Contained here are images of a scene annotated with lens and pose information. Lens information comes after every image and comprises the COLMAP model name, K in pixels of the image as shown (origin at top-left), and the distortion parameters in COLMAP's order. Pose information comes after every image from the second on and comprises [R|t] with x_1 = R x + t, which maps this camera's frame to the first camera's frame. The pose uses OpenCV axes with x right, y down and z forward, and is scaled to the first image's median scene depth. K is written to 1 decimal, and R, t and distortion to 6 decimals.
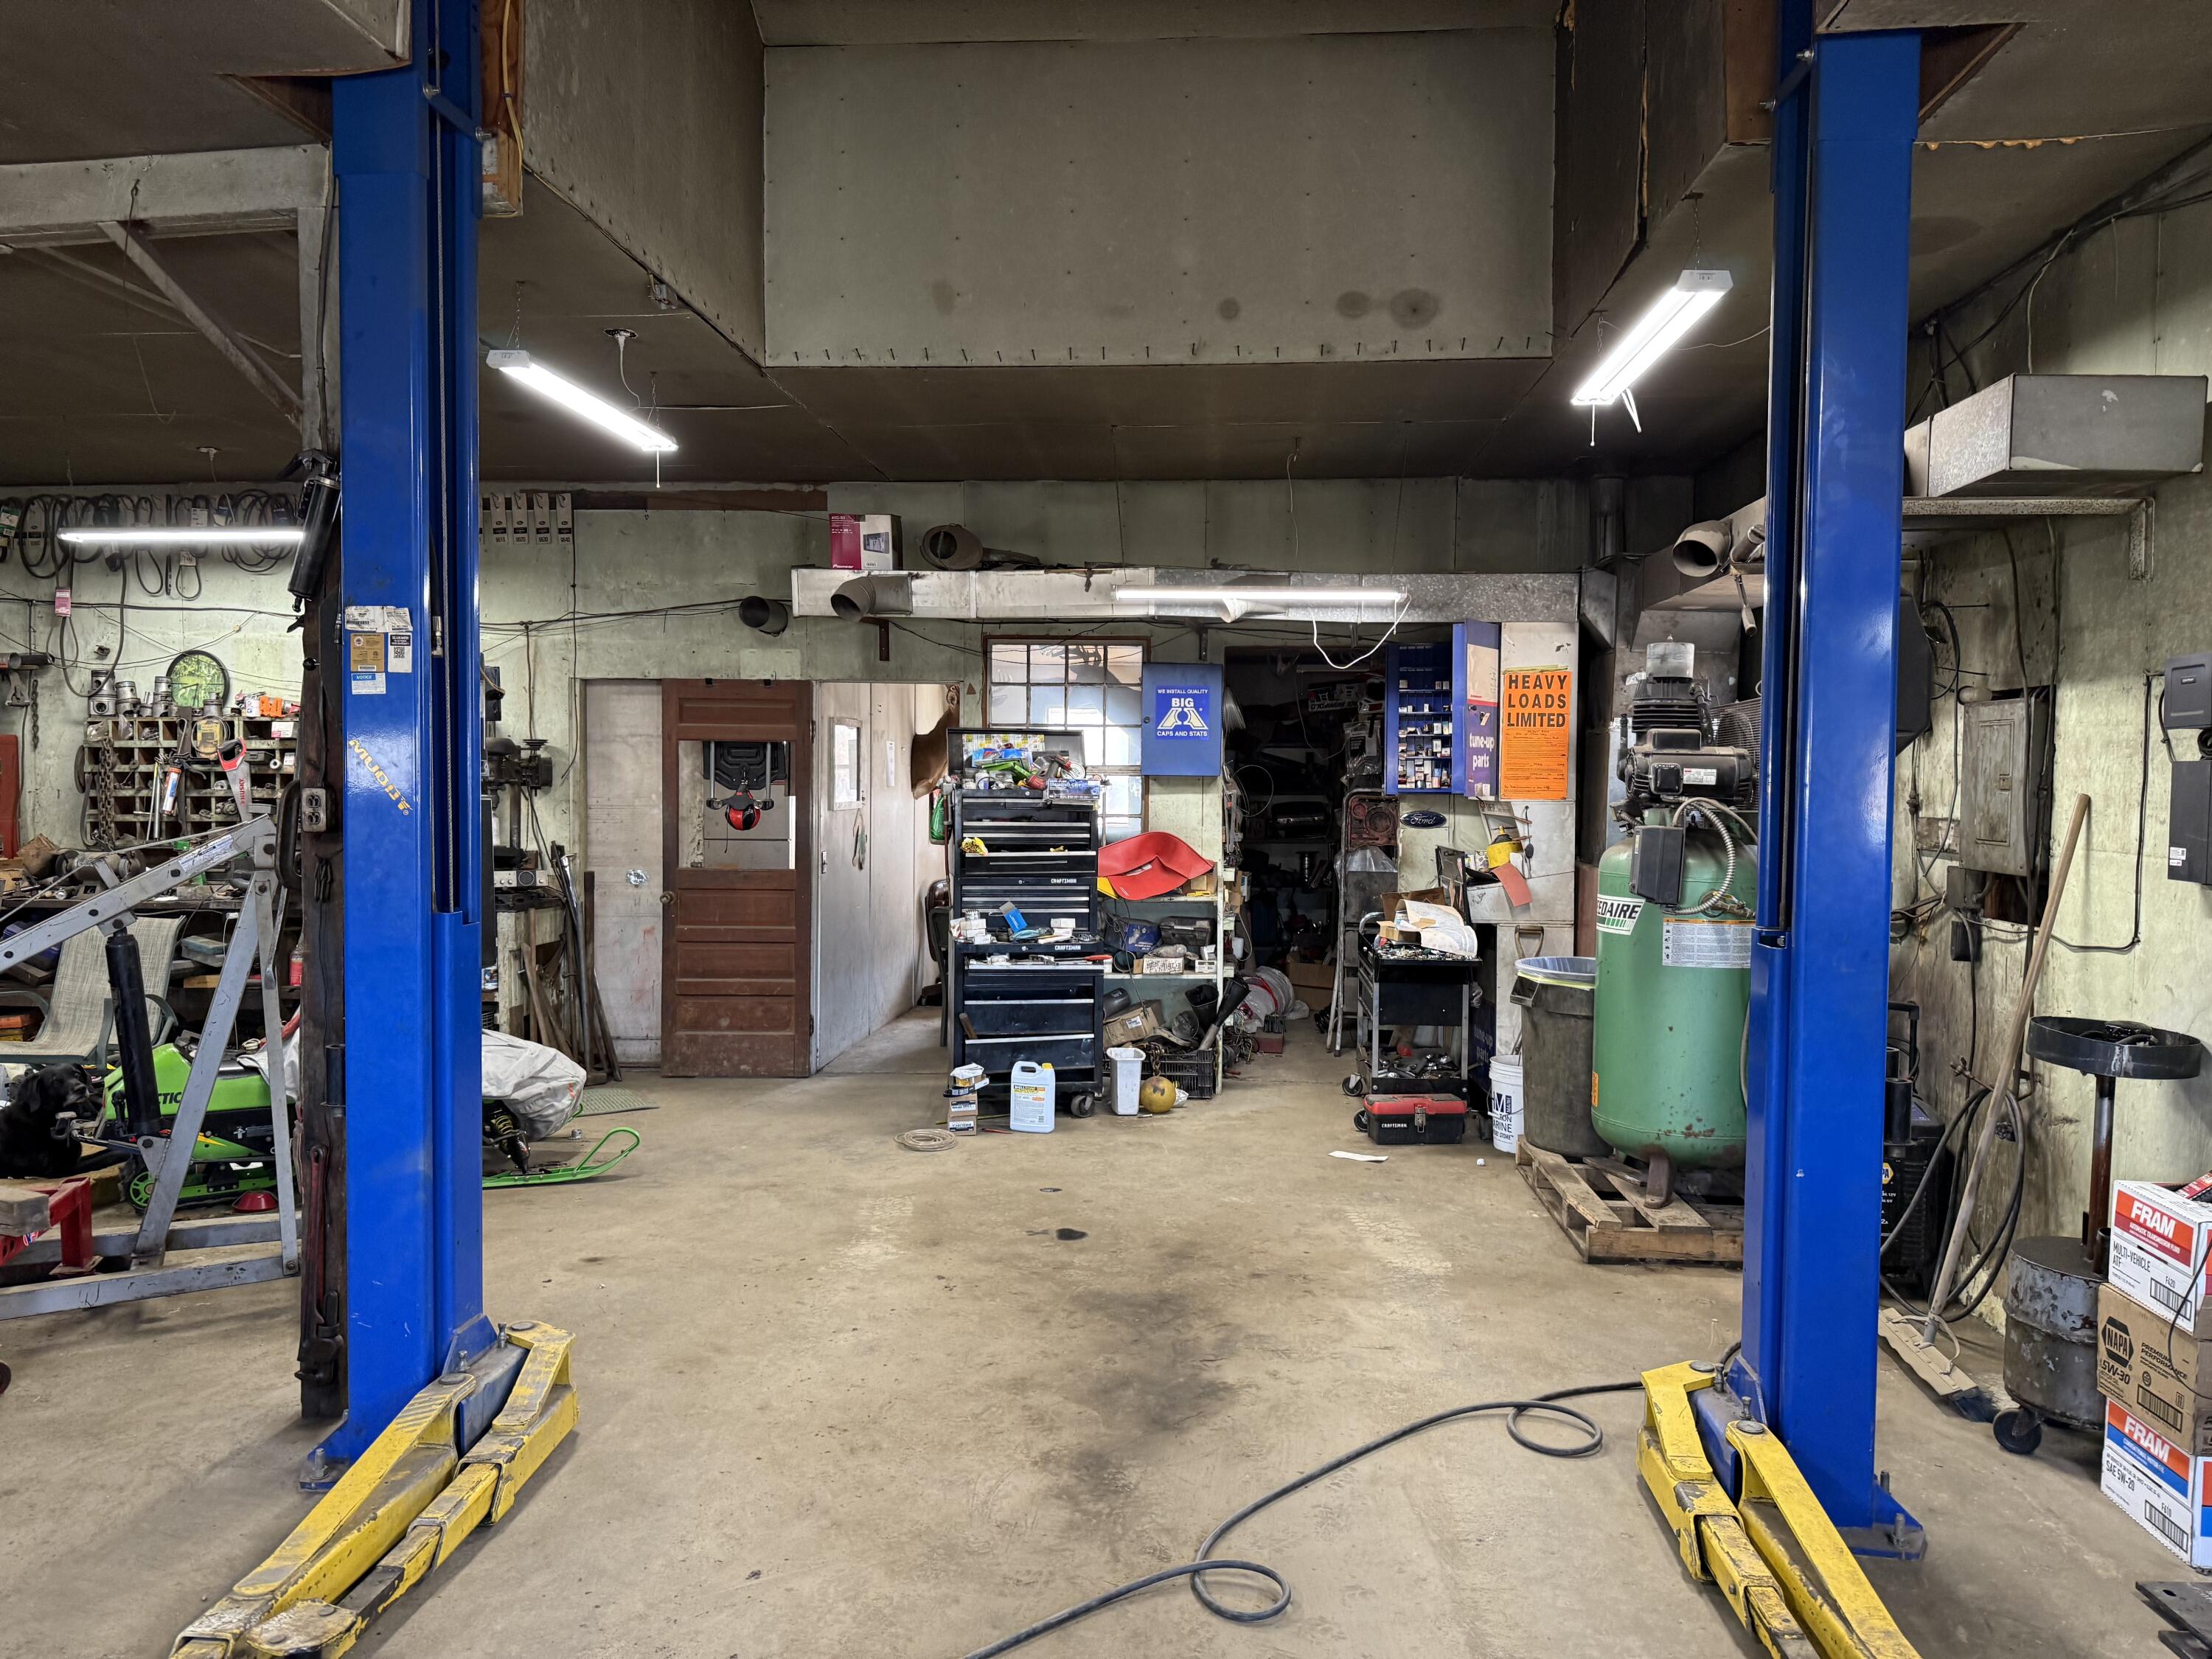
lens RADIAL K [[1539.5, 0, 1102.8], [0, 1539.5, 829.5], [0, 0, 1]] dist [0.018046, -0.033218]
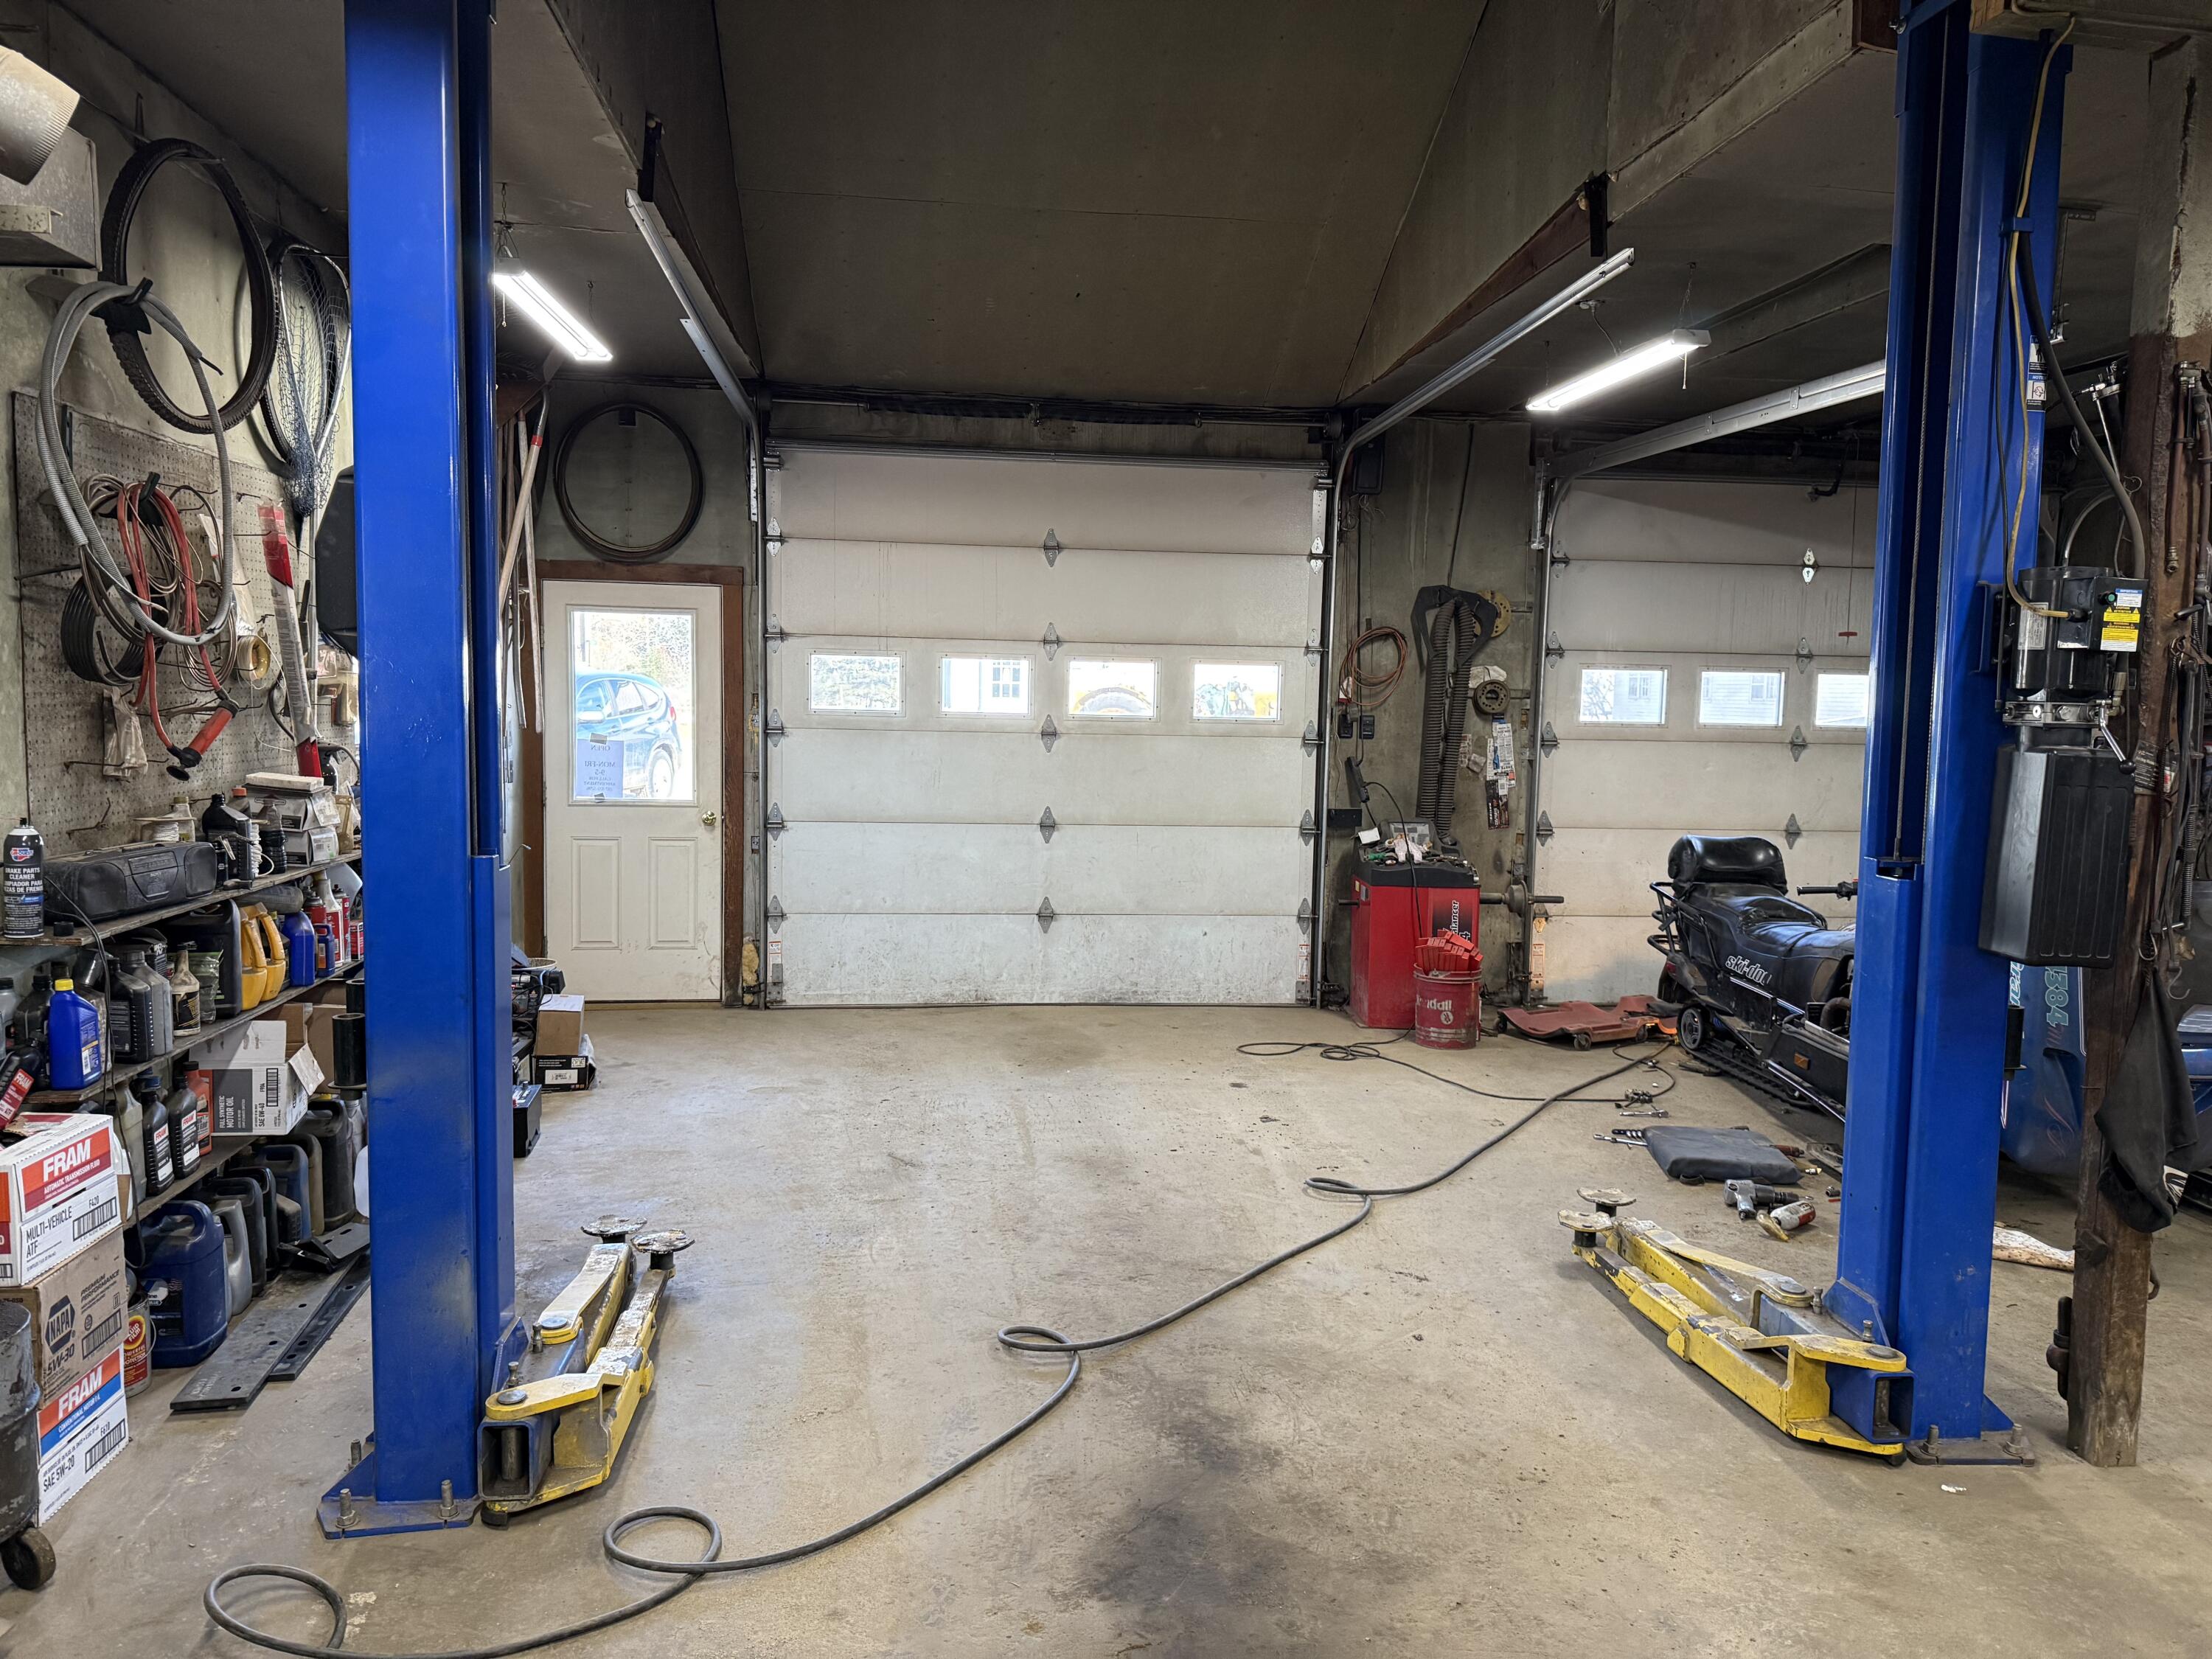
lens RADIAL K [[1539.5, 0, 1103.4], [0, 1539.5, 830.2], [0, 0, 1]] dist [0.018046, -0.033218]
pose [[-0.979560, -0.007222, -0.201021, 0.248298], [-0.031963, 0.992246, 0.120105, -0.064997], [0.198595, 0.124076, -0.972196, 1.850809]]
